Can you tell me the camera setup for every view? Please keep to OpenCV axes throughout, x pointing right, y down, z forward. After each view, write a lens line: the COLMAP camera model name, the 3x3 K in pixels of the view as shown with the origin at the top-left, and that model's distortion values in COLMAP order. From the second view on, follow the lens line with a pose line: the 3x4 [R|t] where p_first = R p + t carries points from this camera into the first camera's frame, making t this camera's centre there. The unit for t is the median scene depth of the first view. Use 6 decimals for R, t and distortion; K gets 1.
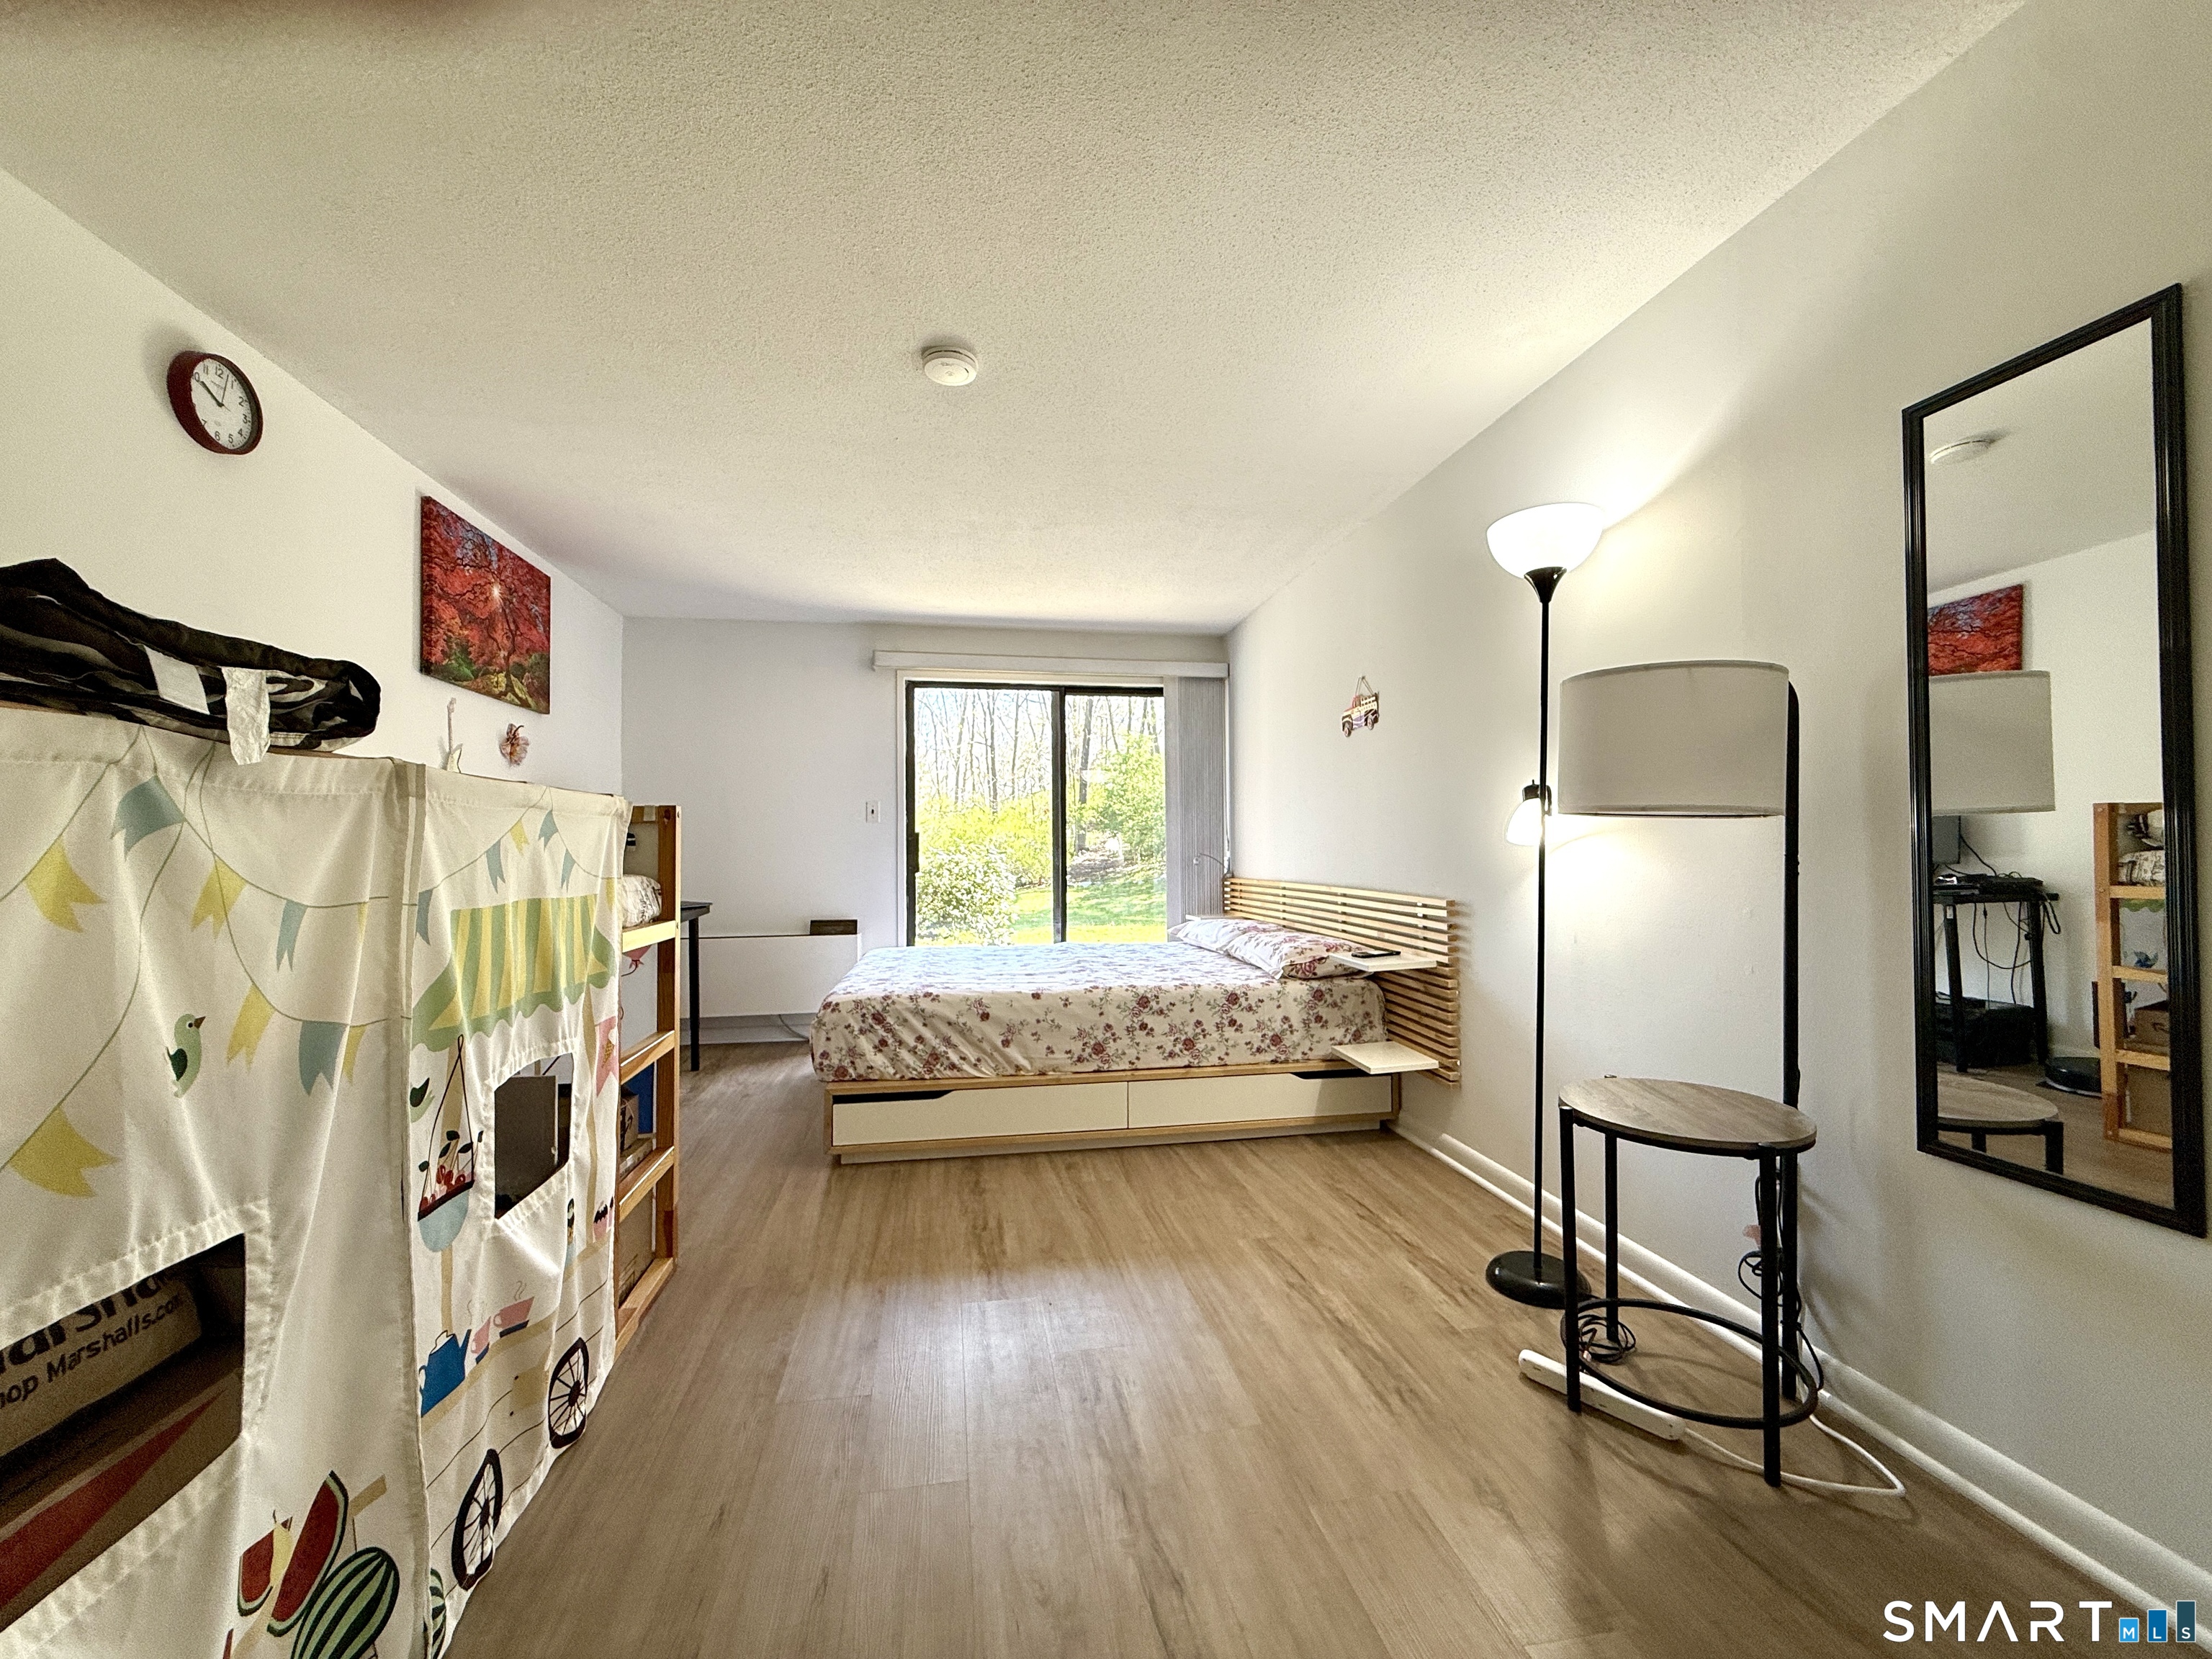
lens RADIAL K [[881.1, 0, 1100.1], [0, 881.1, 832.0], [0, 0, 1]] dist [-0.000660, 0.000459]
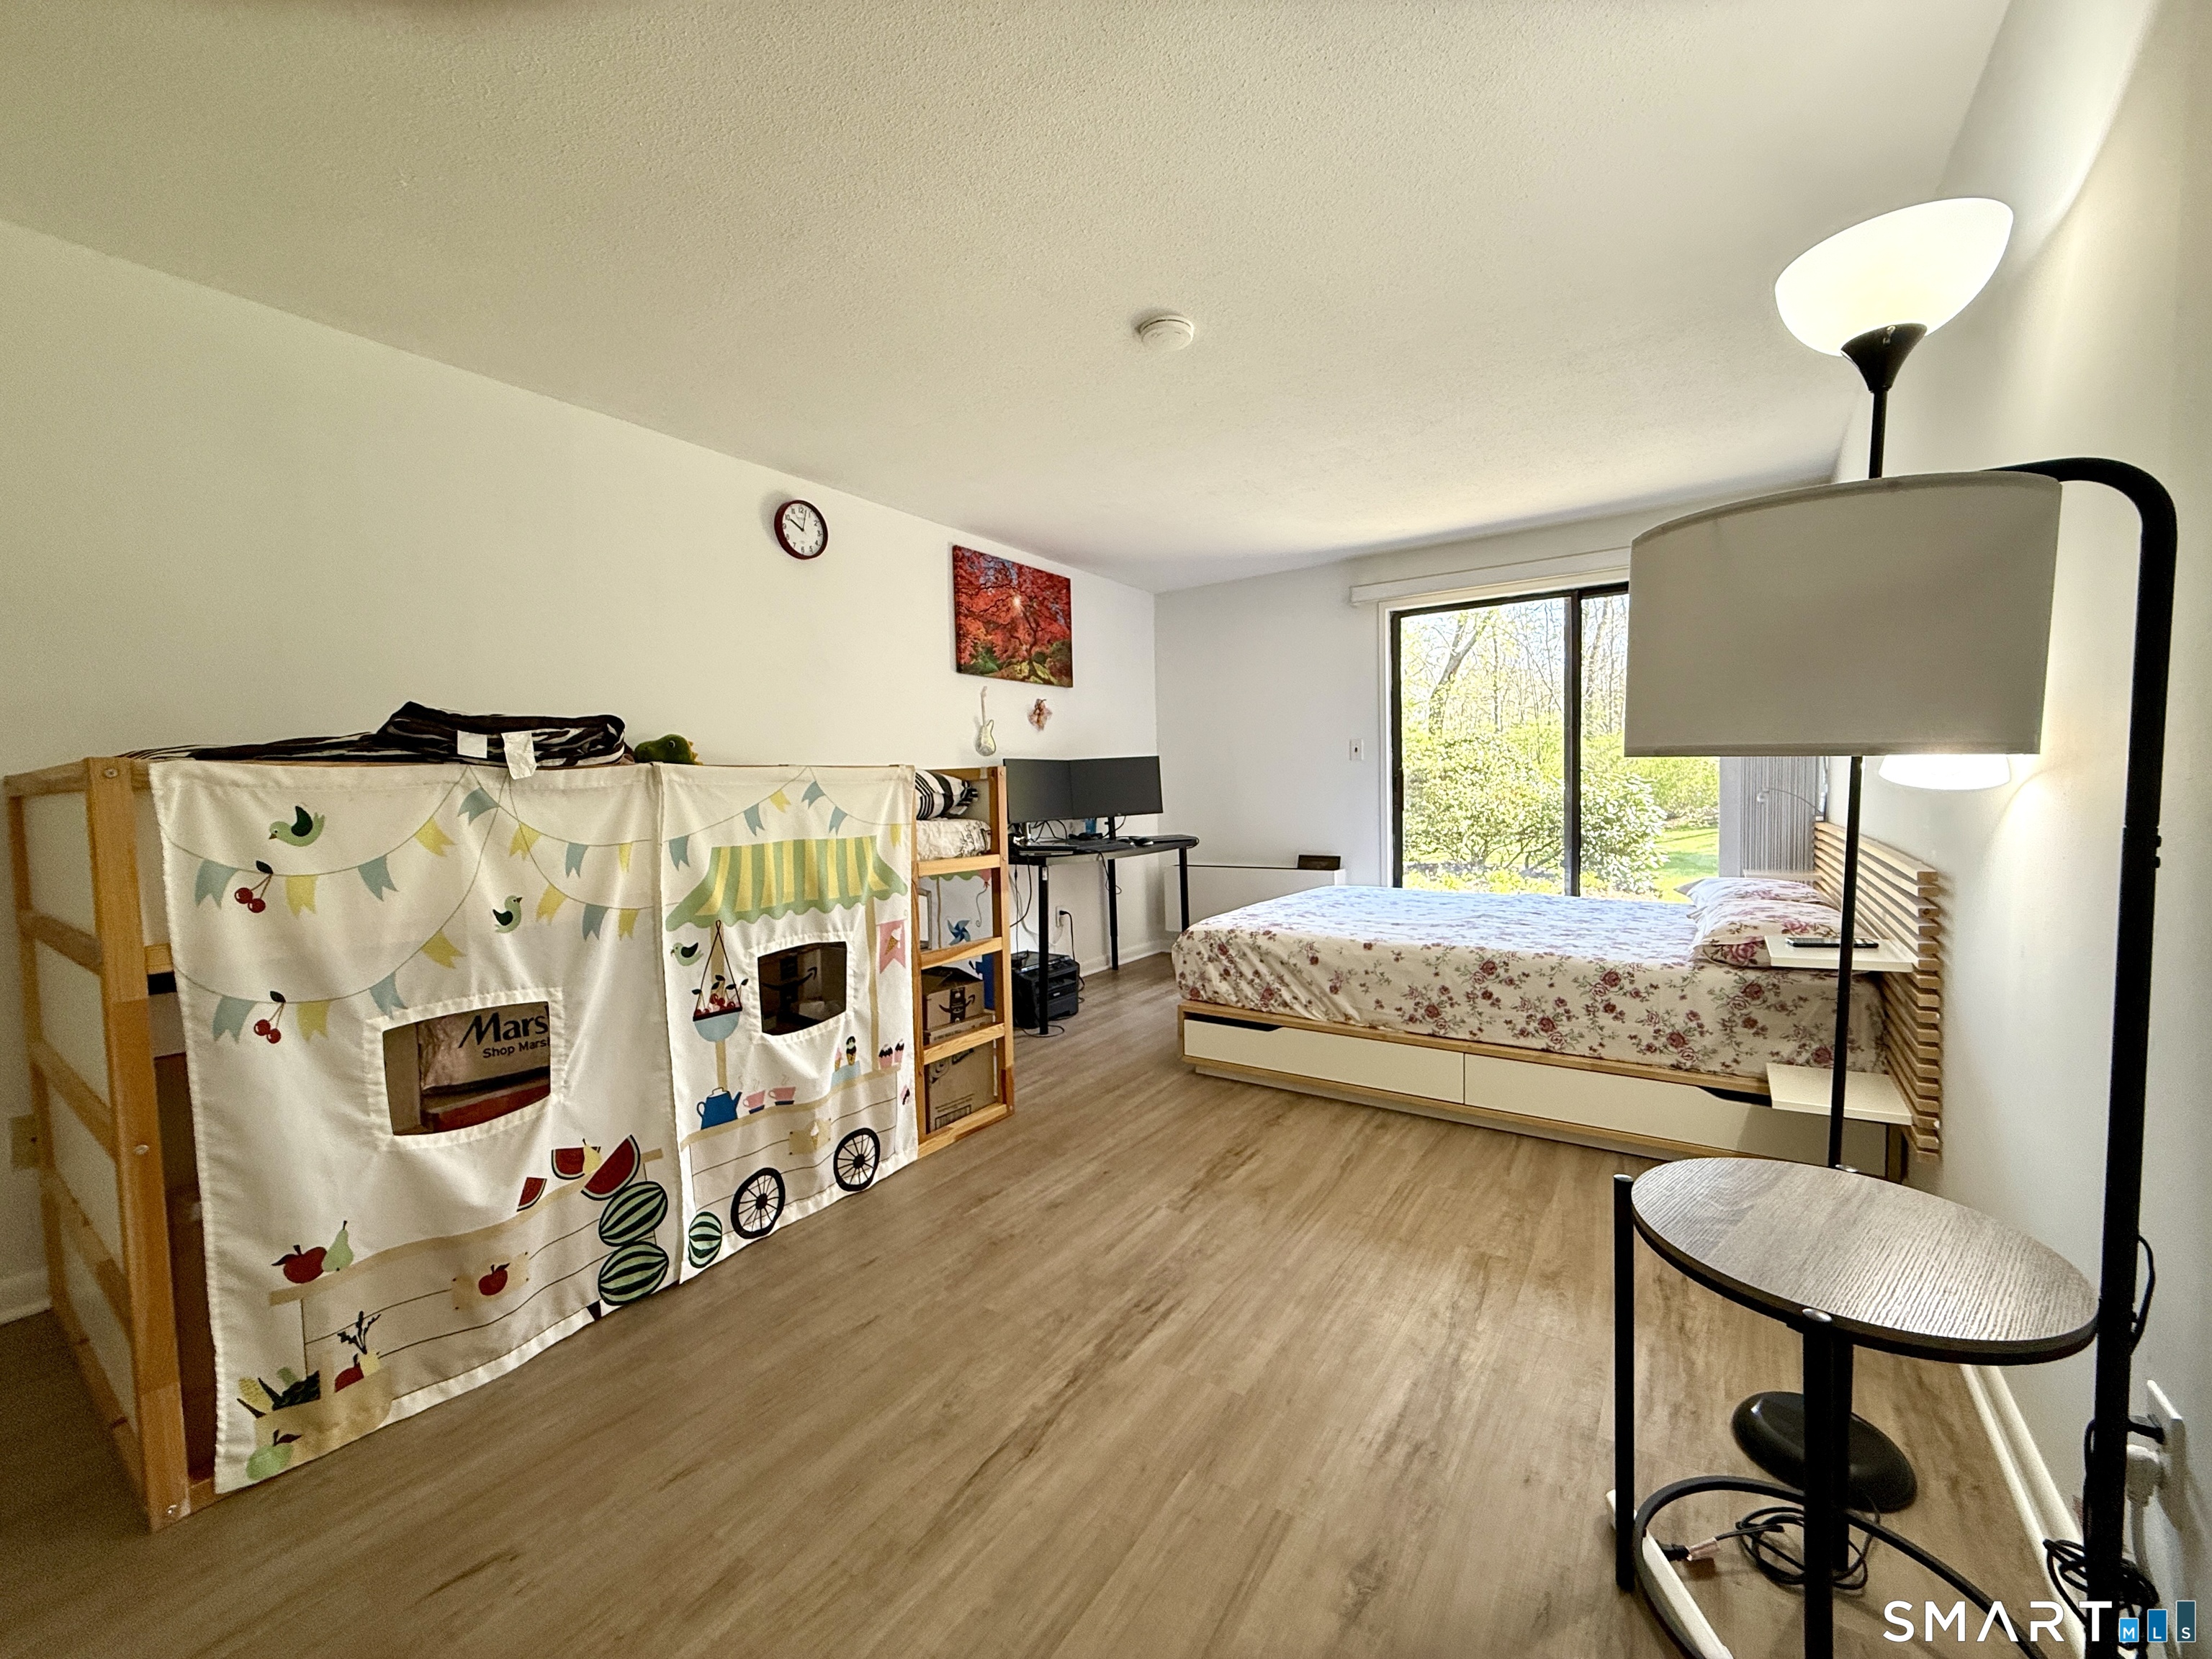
lens RADIAL K [[881.1, 0, 1100.1], [0, 881.1, 832.0], [0, 0, 1]] dist [-0.000660, 0.000459]
pose [[0.715078, 0.024968, -0.698599, 0.398142], [0.032208, 0.997124, 0.068606, -0.013402], [0.698302, -0.071559, 0.712217, 0.126851]]
